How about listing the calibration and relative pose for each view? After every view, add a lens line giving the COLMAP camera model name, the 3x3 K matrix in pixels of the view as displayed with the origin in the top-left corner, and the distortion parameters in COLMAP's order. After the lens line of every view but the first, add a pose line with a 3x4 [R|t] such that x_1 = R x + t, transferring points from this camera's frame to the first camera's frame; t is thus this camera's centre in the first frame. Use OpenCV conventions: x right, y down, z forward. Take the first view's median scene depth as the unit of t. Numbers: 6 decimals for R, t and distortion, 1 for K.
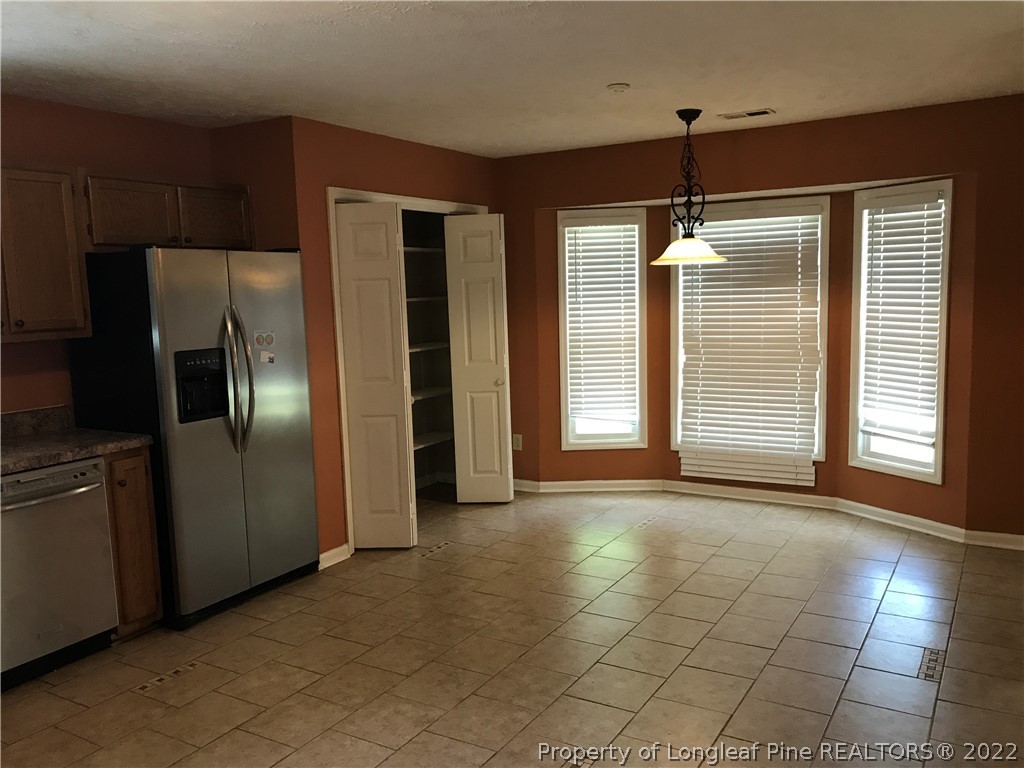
lens RADIAL K [[842.6, 0, 512.0], [0, 842.6, 384.0], [0, 0, 1]] dist [0.002873, 0.000345]
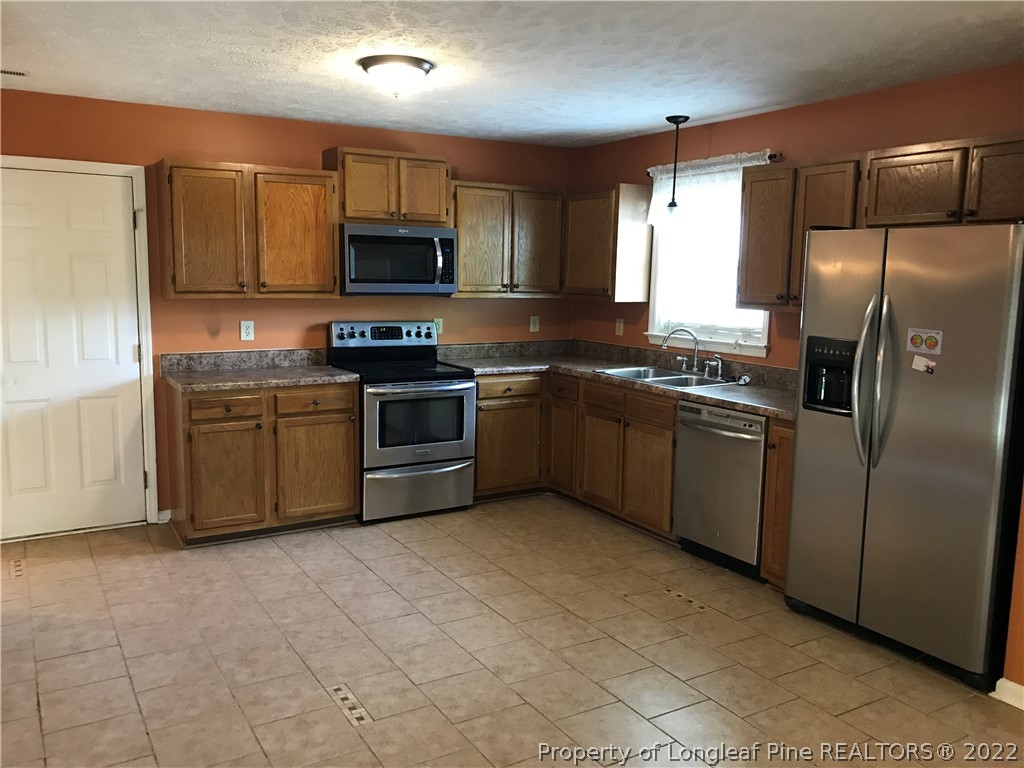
lens RADIAL K [[842.6, 0, 512.0], [0, 842.6, 384.0], [0, 0, 1]] dist [0.002873, 0.000345]
pose [[-0.474614, 0.140698, -0.868876, 0.648186], [-0.101324, 0.971846, 0.212719, -0.162371], [0.874343, 0.188997, -0.446996, 1.176605]]
